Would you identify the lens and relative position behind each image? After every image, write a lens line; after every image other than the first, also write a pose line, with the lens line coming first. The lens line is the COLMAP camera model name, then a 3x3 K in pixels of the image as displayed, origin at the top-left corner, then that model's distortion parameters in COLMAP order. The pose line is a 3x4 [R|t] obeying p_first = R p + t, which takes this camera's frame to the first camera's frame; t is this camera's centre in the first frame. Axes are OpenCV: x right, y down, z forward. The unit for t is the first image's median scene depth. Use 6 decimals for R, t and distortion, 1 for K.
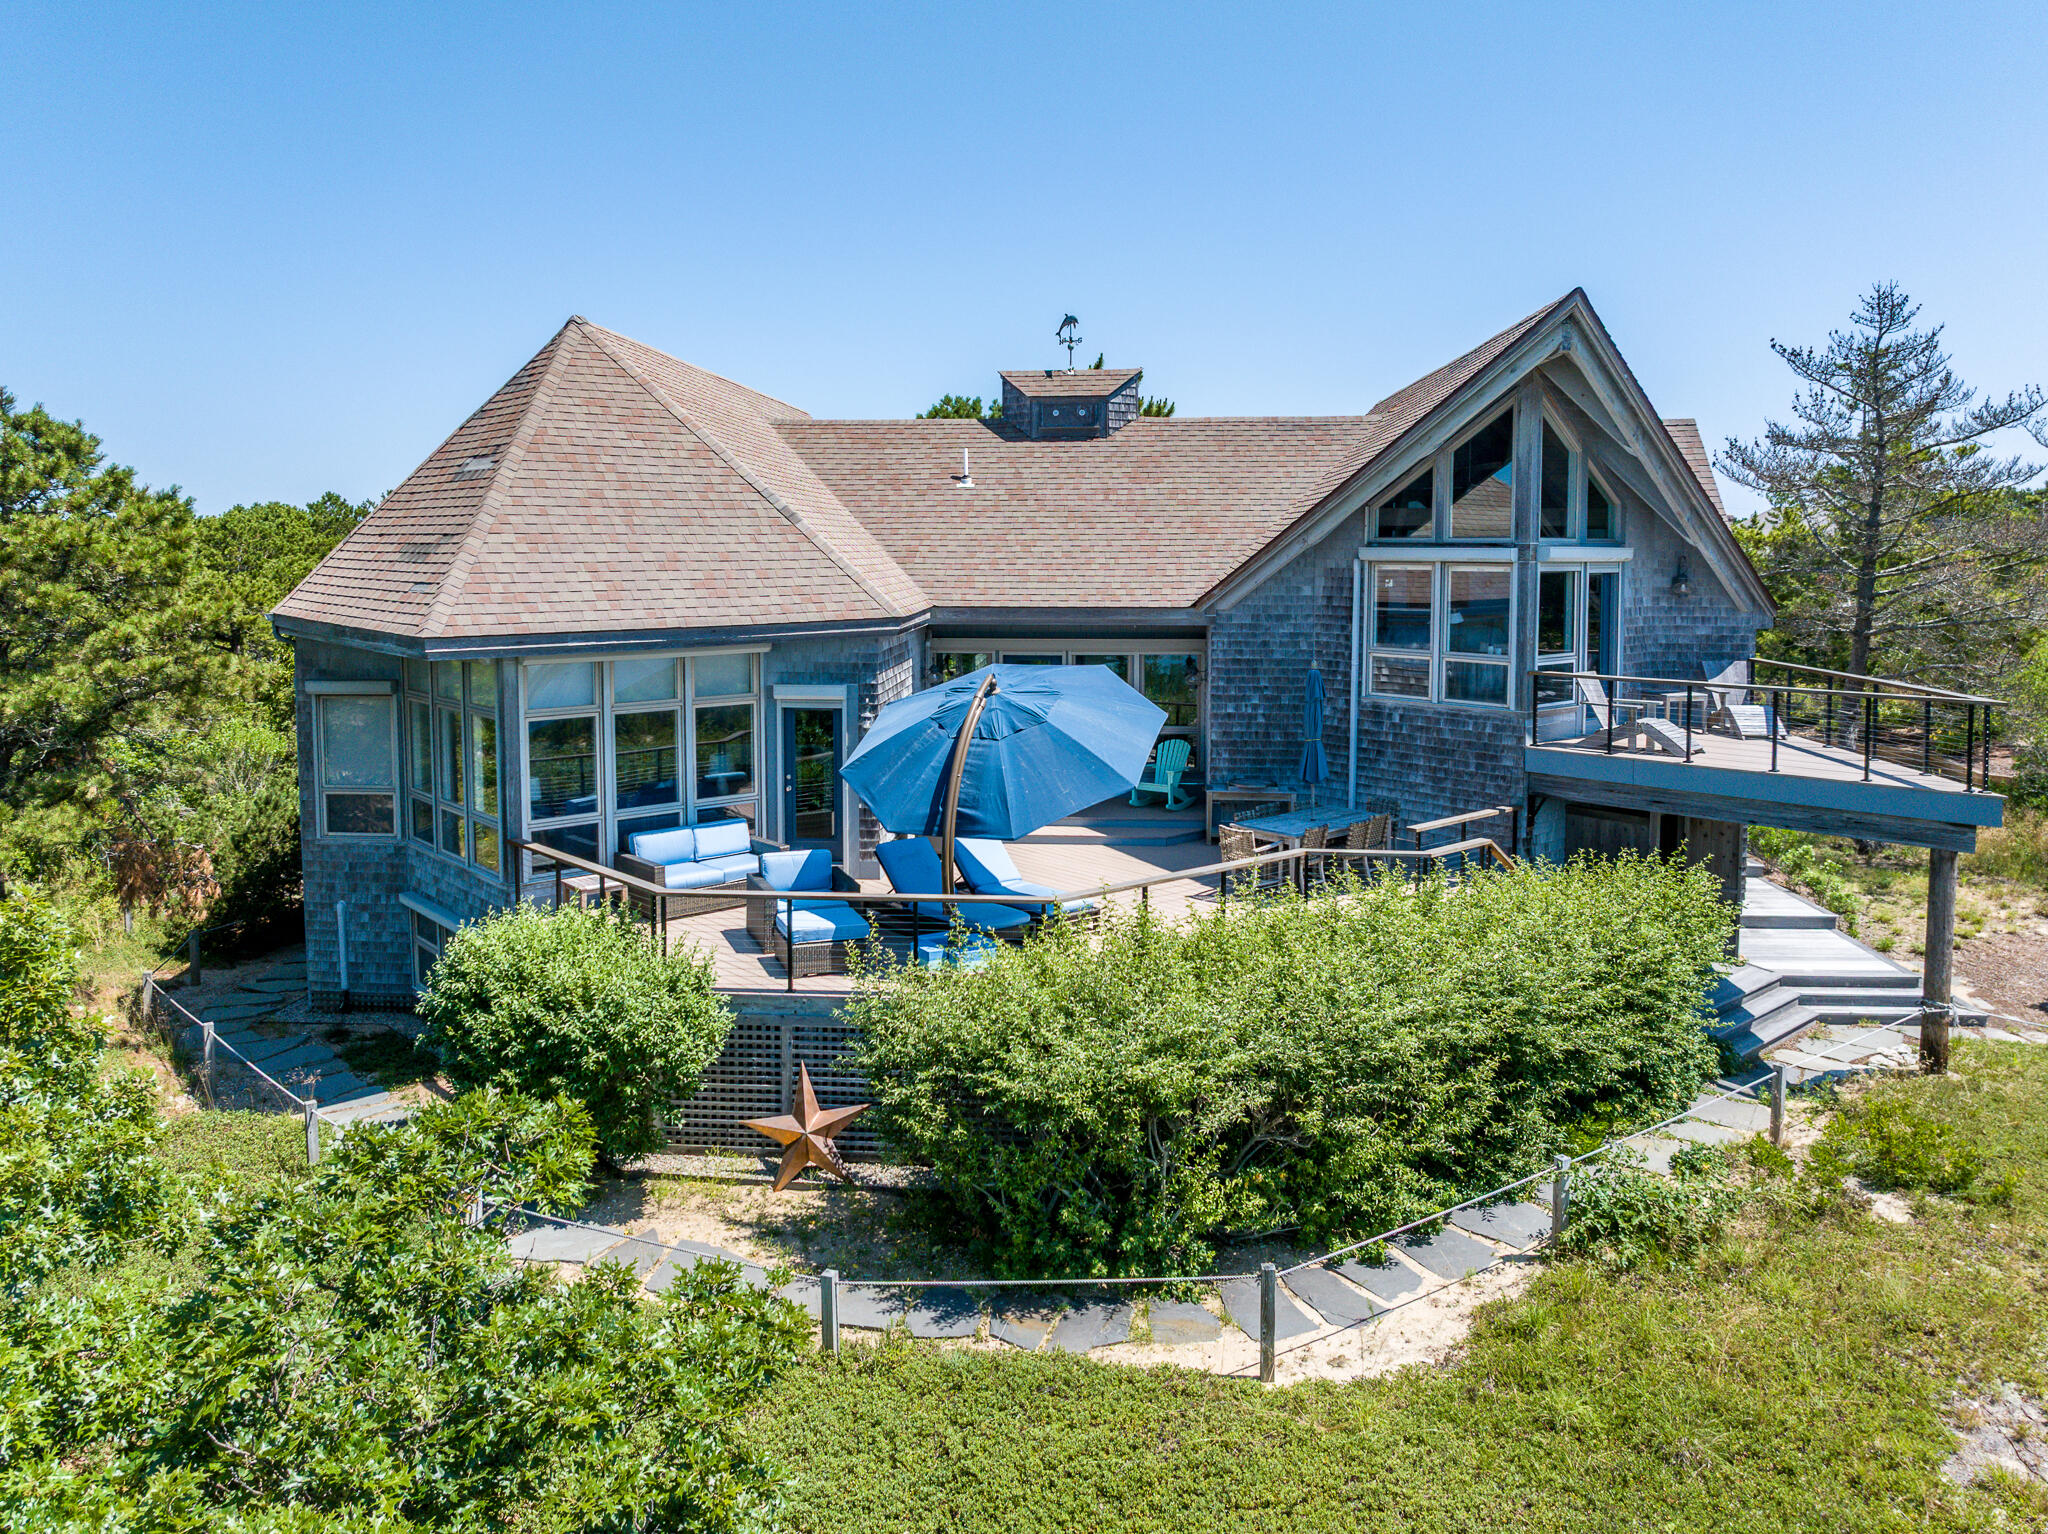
lens RADIAL K [[1457.4, 0, 951.7], [0, 1457.4, 768.0], [0, 0, 1]] dist [-0.031612, -0.005820]
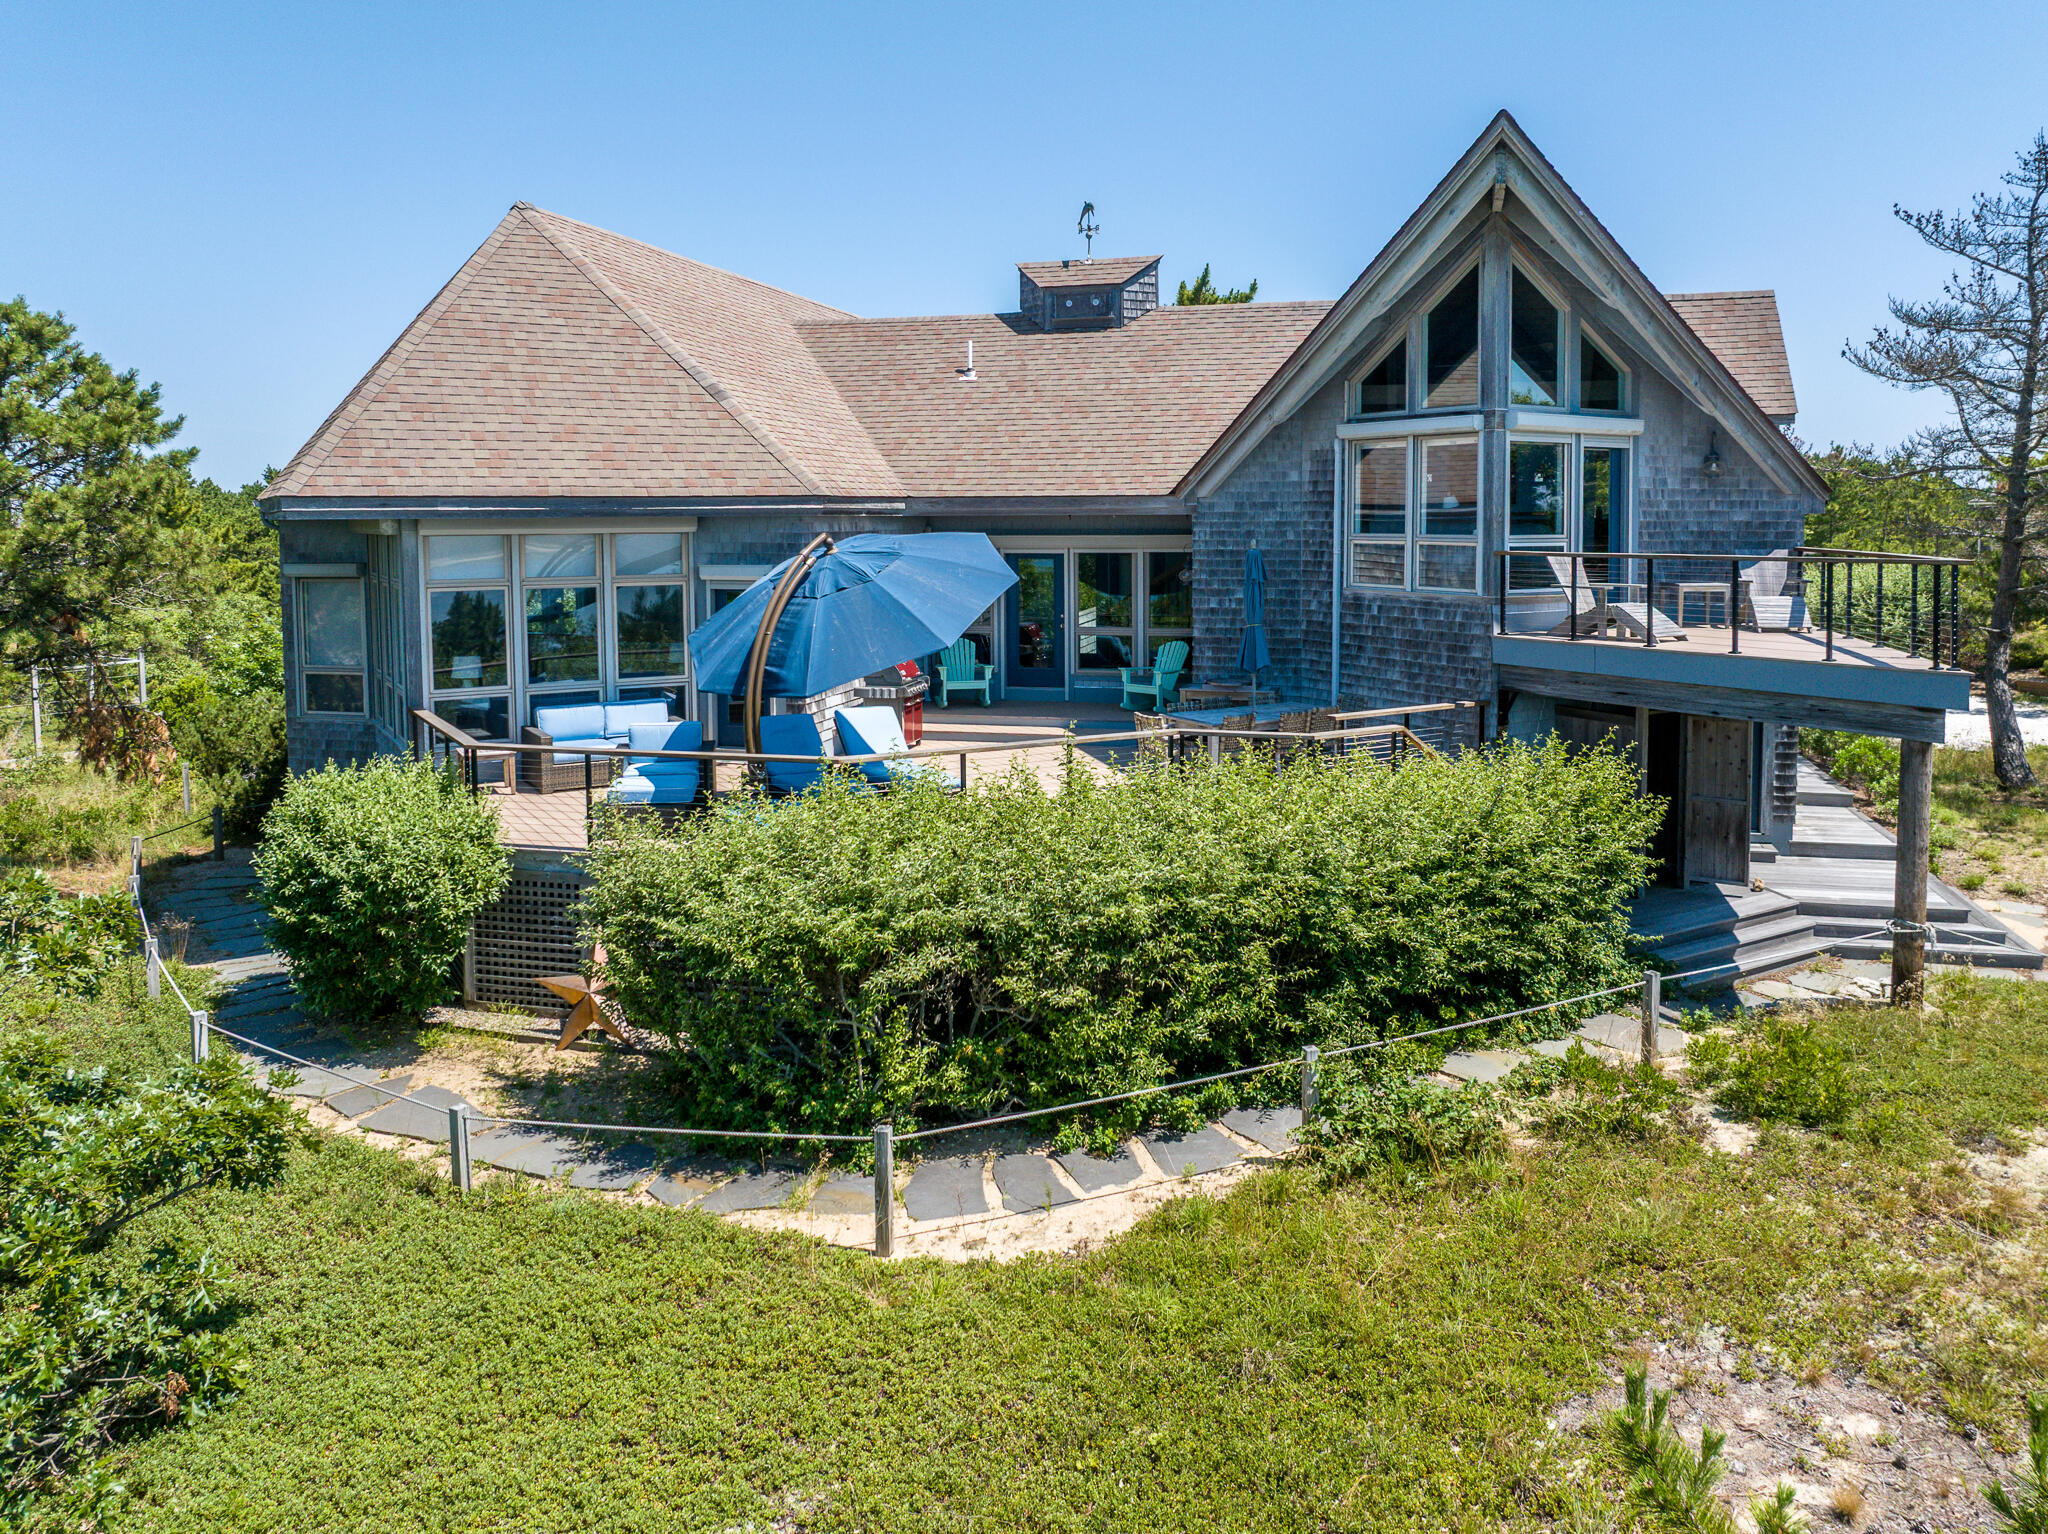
lens RADIAL K [[1451.1, 0, 1029.6], [0, 1451.1, 732.9], [0, 0, 1]] dist [-0.036525, -0.000997]
pose [[0.986606, 0.020205, -0.161868, 0.274818], [-0.021127, 0.999769, -0.003975, 0.059157], [0.161750, 0.007342, 0.986804, 0.070769]]
